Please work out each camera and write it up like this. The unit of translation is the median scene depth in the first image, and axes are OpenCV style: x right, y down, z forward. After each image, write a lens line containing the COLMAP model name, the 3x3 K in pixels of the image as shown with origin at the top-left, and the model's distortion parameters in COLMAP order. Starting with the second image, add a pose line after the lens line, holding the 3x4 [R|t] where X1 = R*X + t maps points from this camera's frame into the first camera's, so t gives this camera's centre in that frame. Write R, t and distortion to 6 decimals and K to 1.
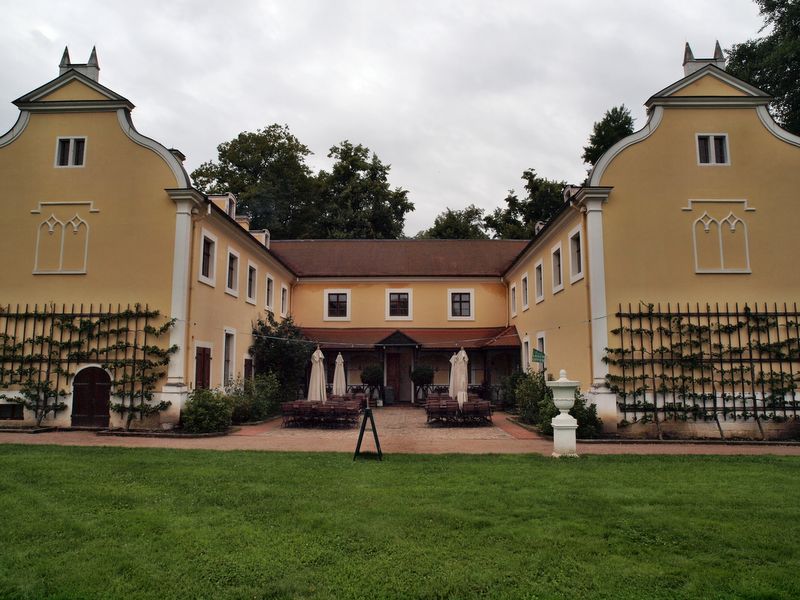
lens RADIAL K [[570.4, 0, 400.0], [0, 570.4, 300.0], [0, 0, 1]] dist [-0.061016, 0.003394]
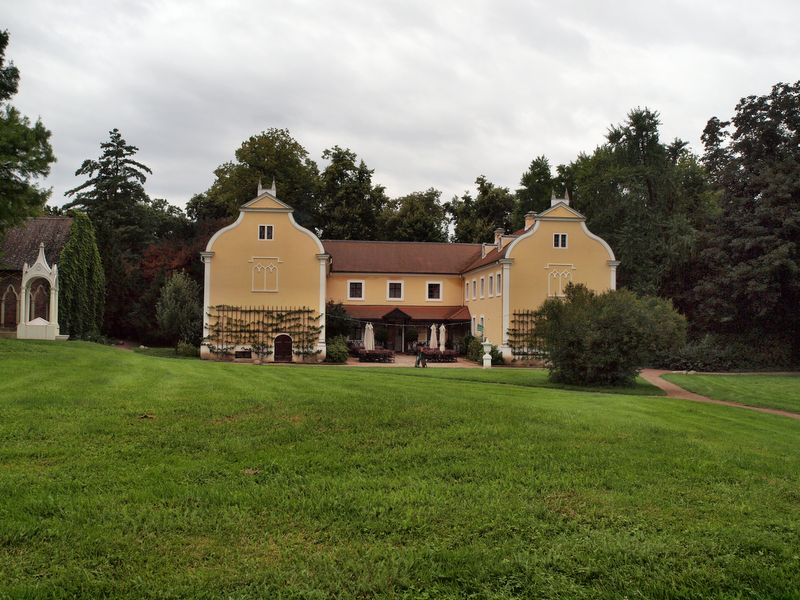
lens RADIAL K [[742.5, 0, 400.0], [0, 742.5, 300.0], [0, 0, 1]] dist [0.003359, -0.000034]
pose [[0.992574, 0.014071, 0.120825, -0.446078], [-0.025967, 0.994901, 0.097457, -0.314238], [-0.118838, -0.099871, 0.987878, -1.939820]]
